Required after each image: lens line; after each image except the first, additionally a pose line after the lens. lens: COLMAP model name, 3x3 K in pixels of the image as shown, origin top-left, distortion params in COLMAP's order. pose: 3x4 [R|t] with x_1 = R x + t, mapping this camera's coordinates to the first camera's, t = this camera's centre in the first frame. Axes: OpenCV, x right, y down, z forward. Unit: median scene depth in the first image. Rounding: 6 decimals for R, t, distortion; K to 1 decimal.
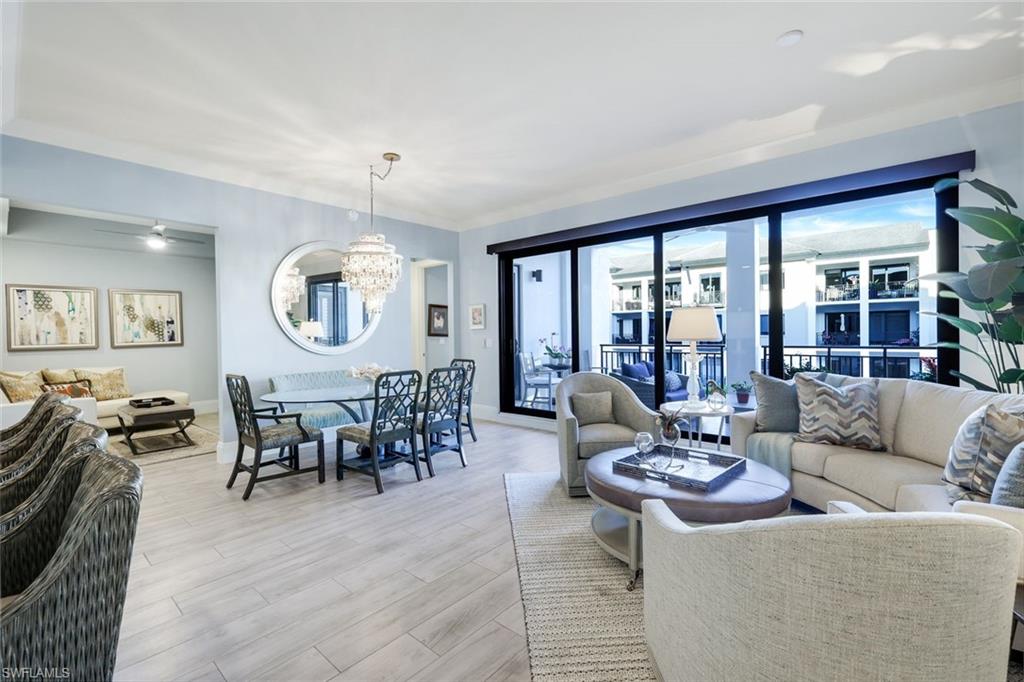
lens RADIAL K [[449.5, 0, 512.1], [0, 449.5, 337.3], [0, 0, 1]] dist [-0.003831, -0.001036]
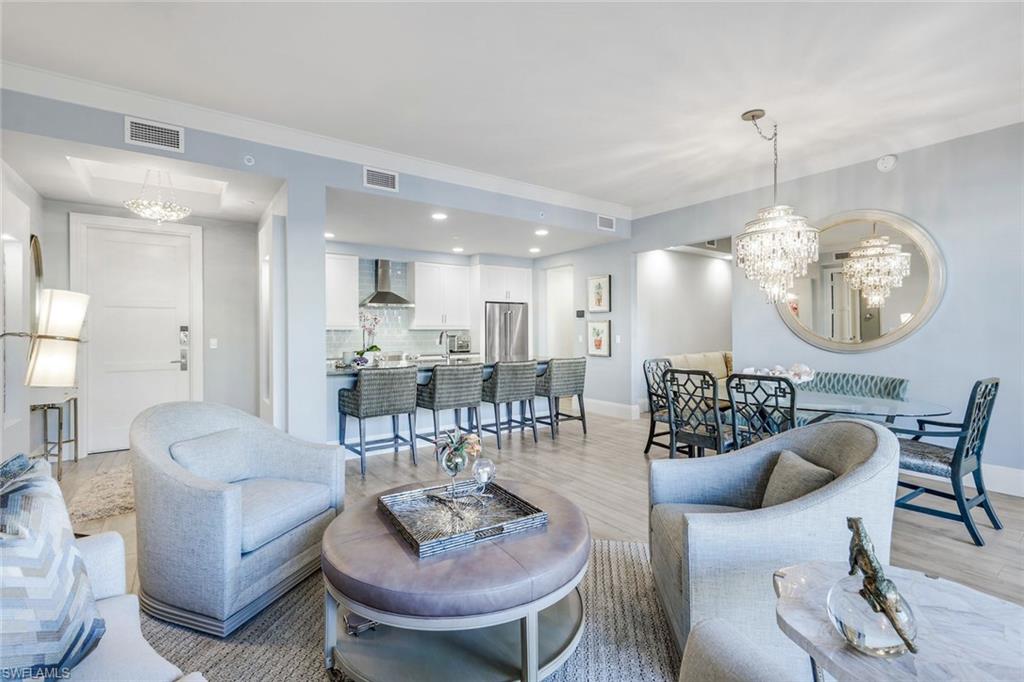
lens RADIAL K [[449.5, 0, 508.9], [0, 449.5, 332.7], [0, 0, 1]] dist [-0.003831, -0.001036]
pose [[-0.245908, 0.013913, -0.969193, 0.638882], [-0.002078, 0.999887, 0.014881, -0.011092], [0.969291, 0.005674, -0.245851, 0.761066]]
